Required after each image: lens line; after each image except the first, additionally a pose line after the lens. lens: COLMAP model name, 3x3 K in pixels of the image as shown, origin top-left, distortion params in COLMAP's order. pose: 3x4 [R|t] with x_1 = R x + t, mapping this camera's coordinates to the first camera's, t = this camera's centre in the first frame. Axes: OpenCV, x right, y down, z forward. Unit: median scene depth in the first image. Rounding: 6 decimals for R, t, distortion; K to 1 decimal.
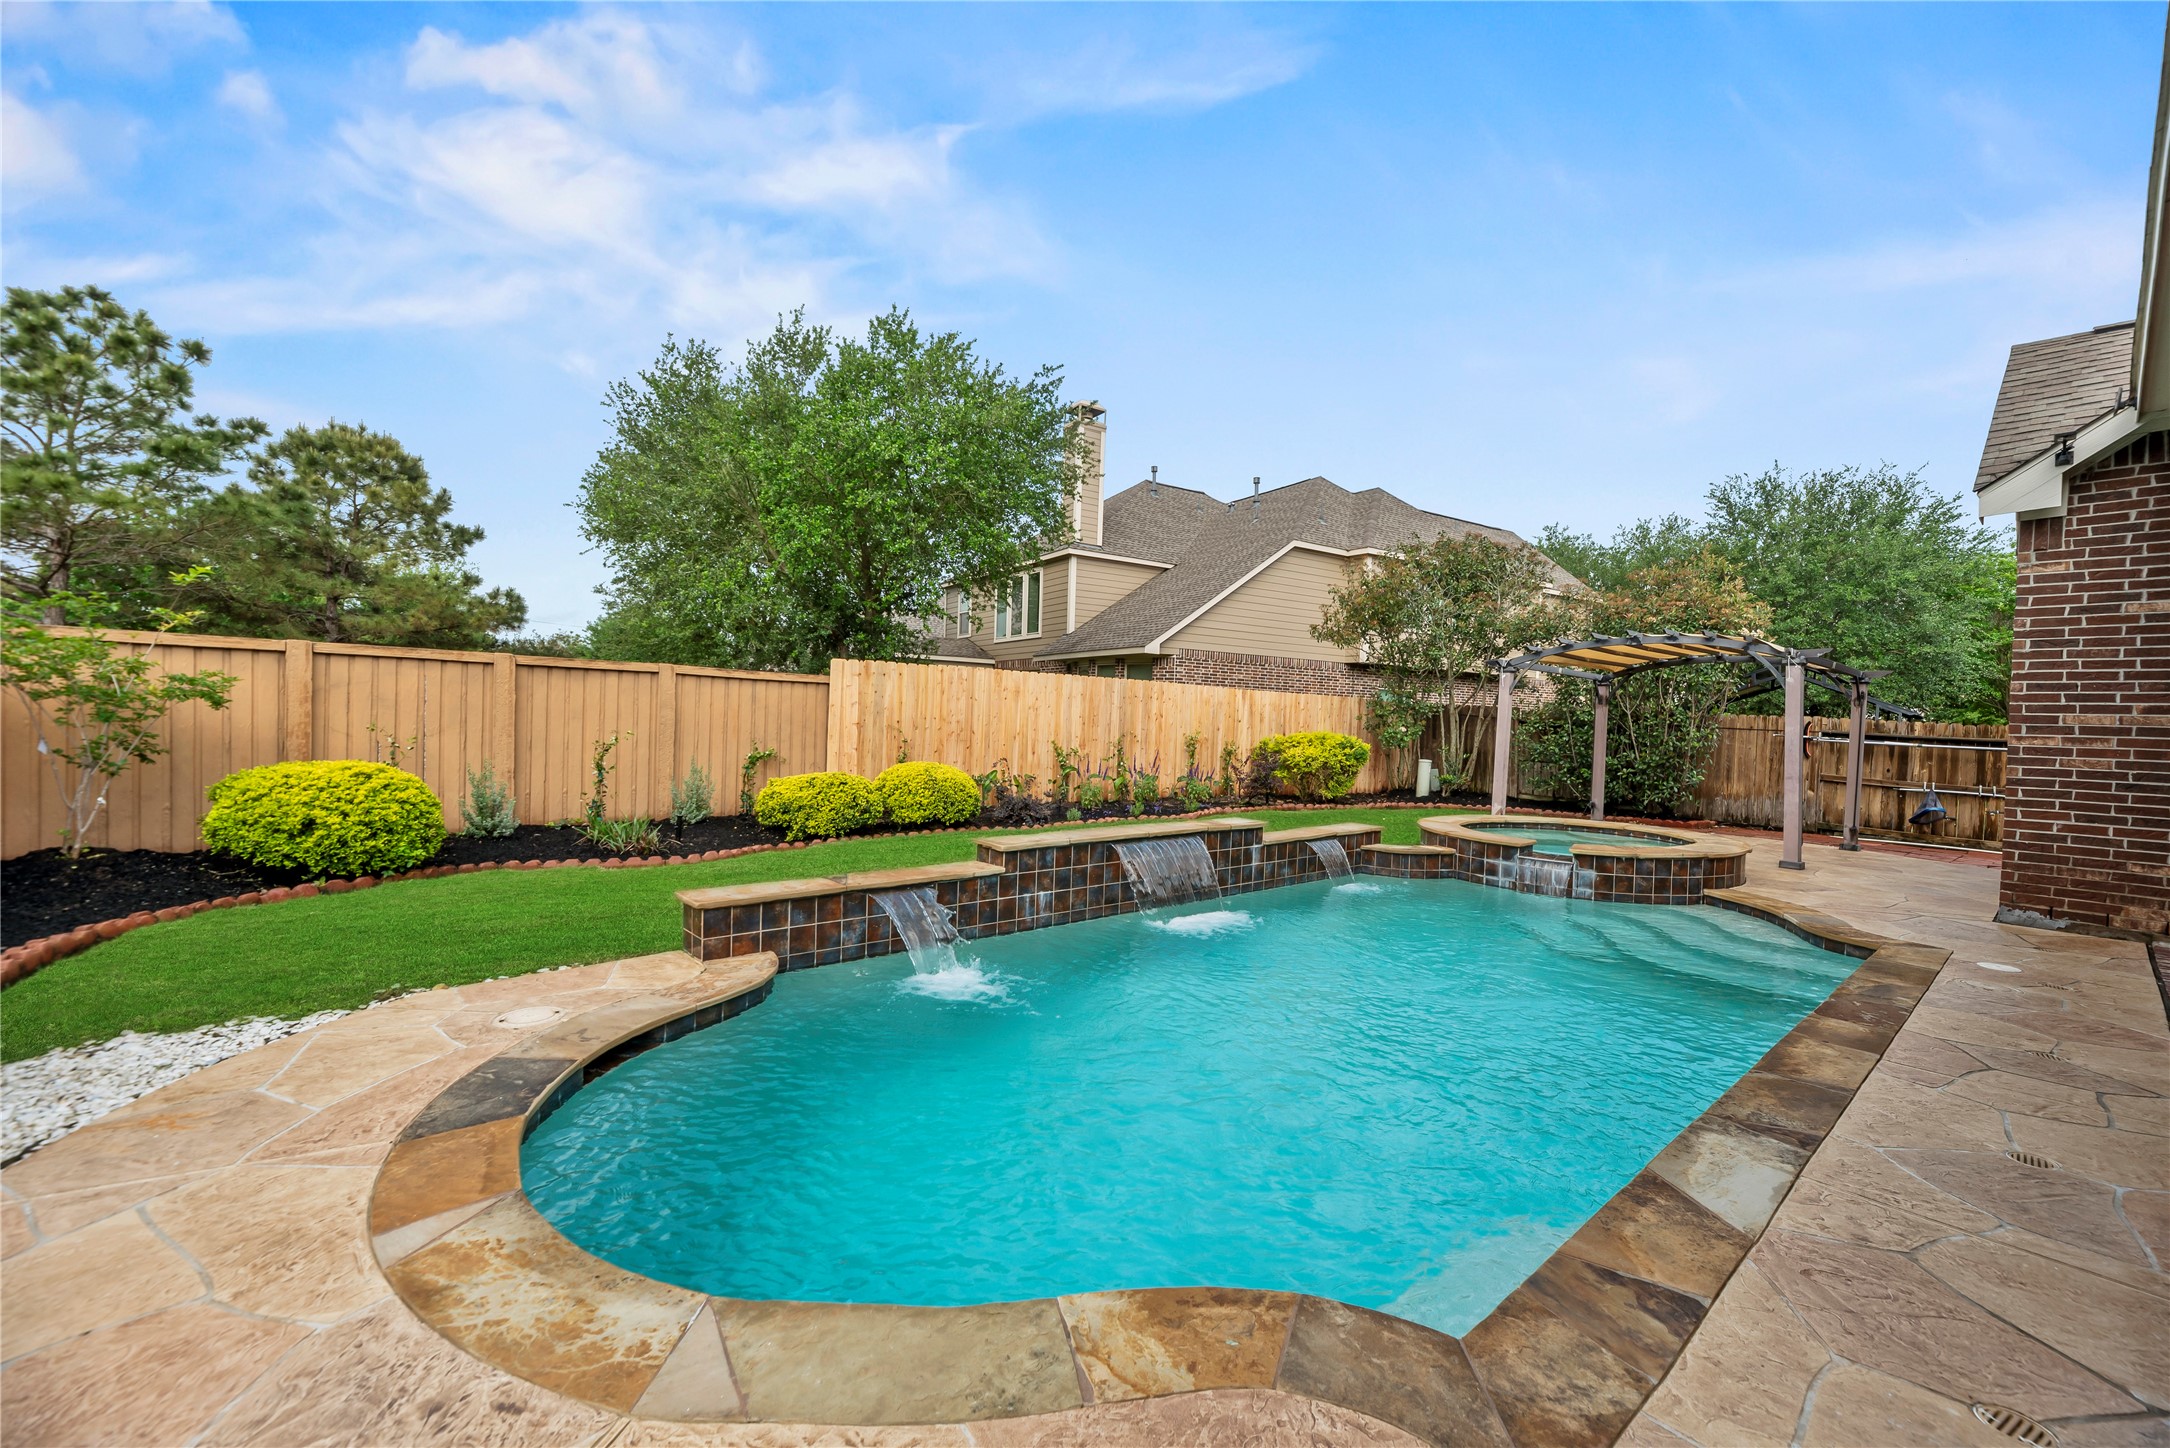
lens RADIAL K [[886.3, 0, 1094.4], [0, 886.3, 722.8], [0, 0, 1]] dist [-0.000361, 0.000108]
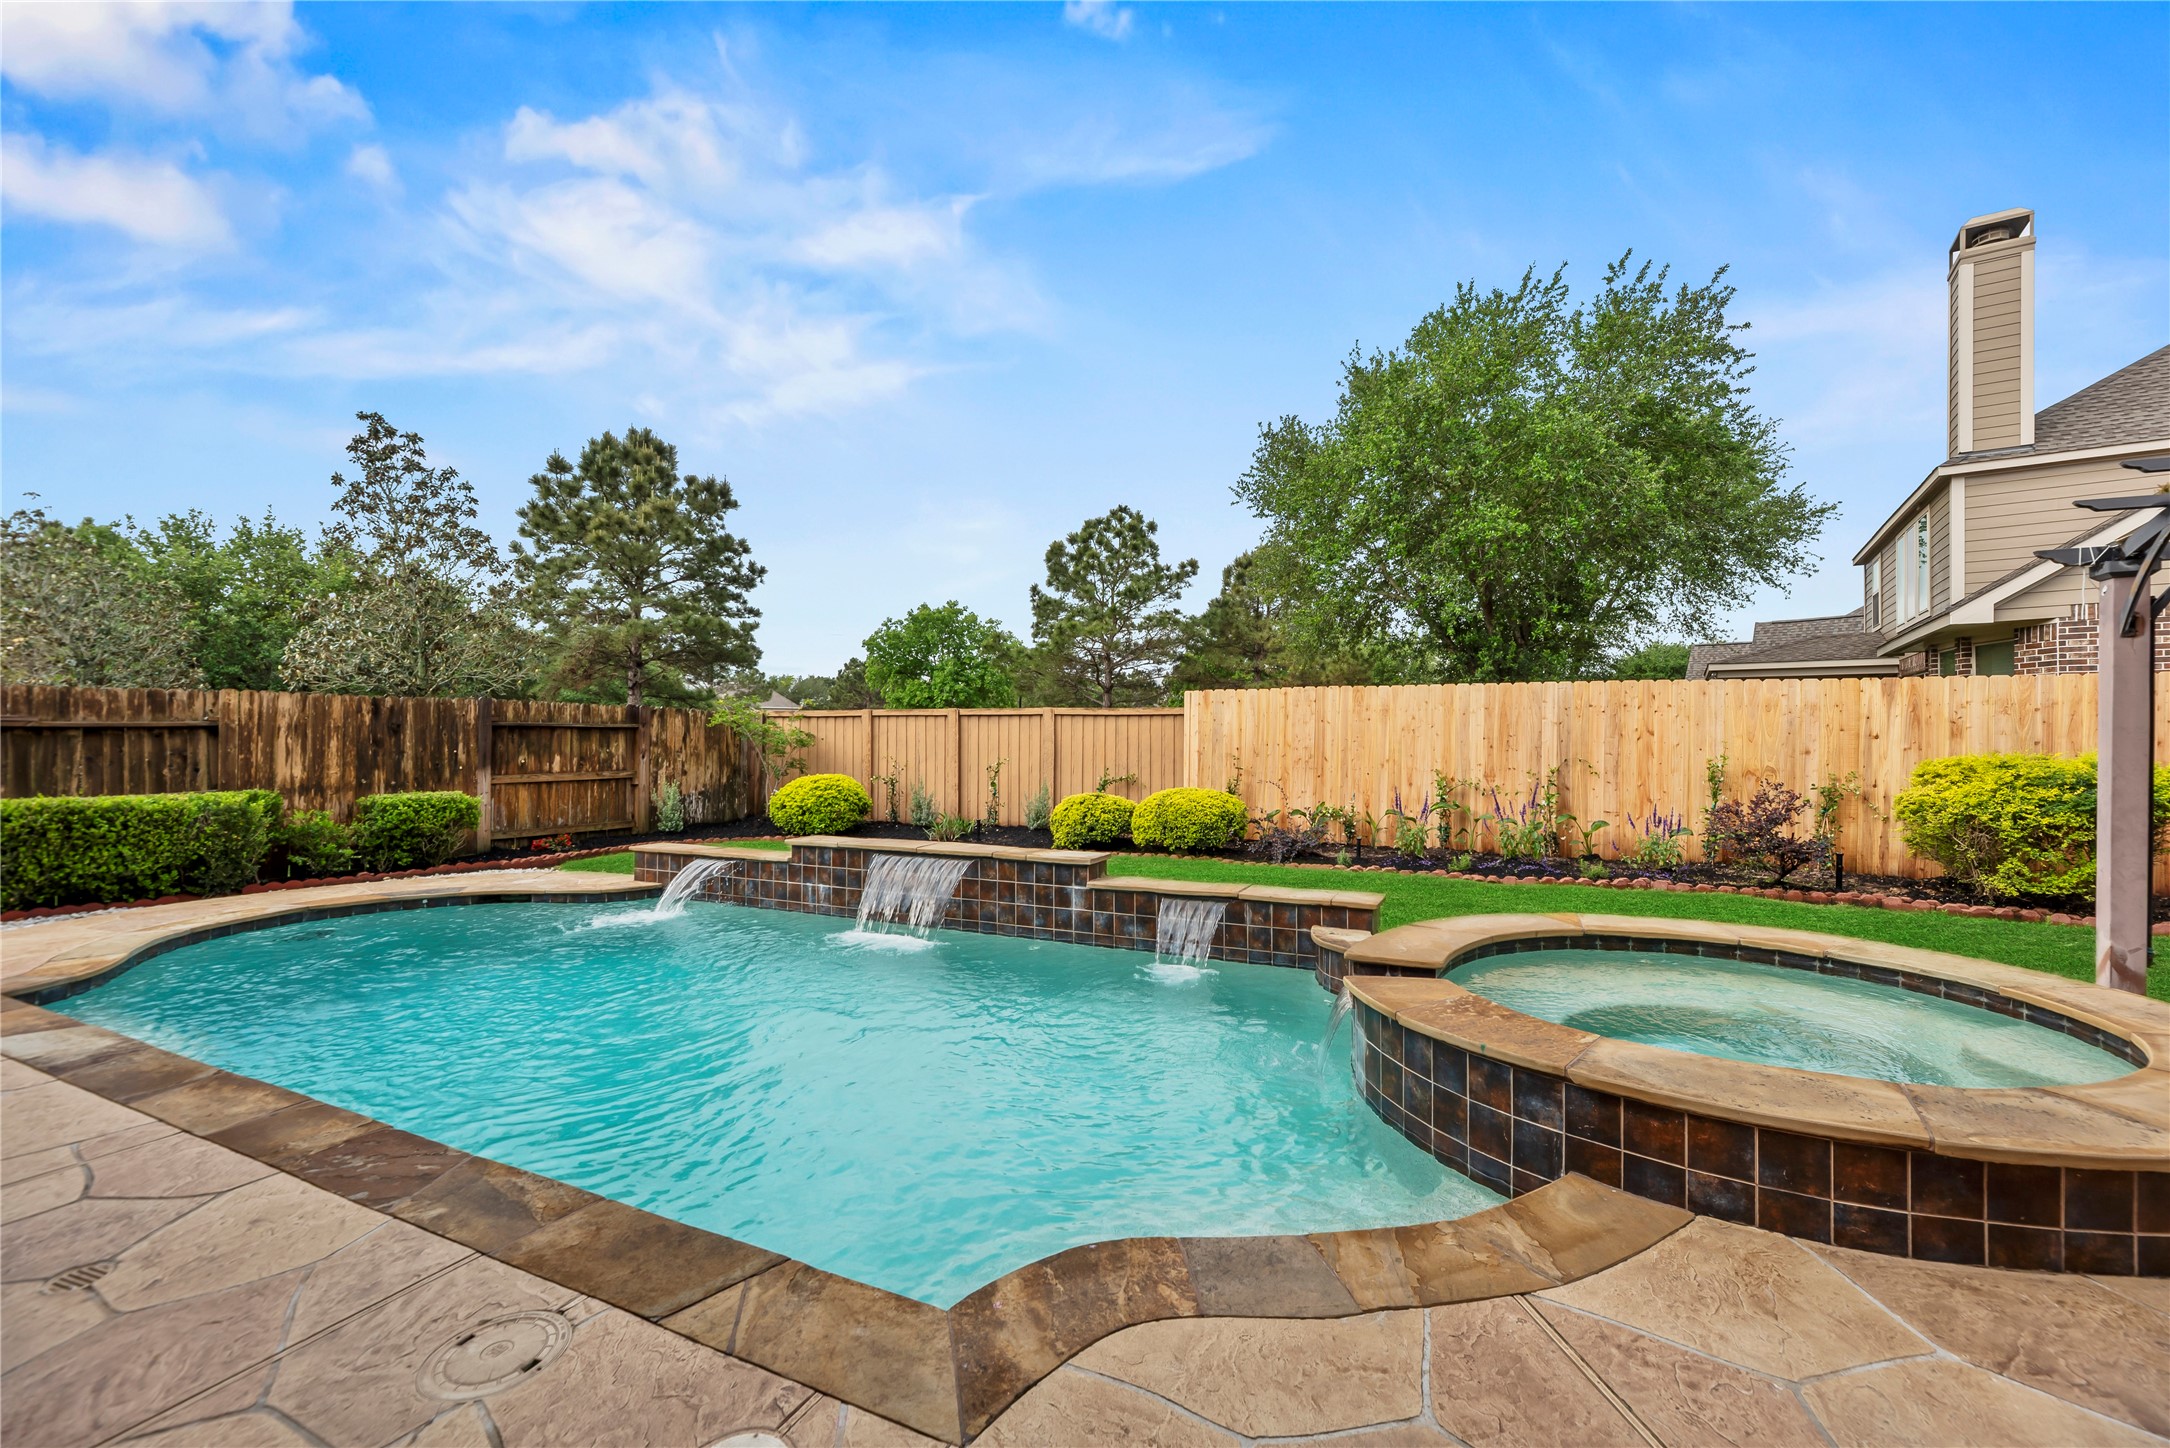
lens RADIAL K [[886.3, 0, 1094.4], [0, 886.3, 722.8], [0, 0, 1]] dist [-0.000361, 0.000108]
pose [[0.393621, -0.048827, -0.917975, 0.665421], [0.004012, 0.998670, -0.051399, 0.021197], [0.919264, 0.016549, 0.393293, 0.487944]]
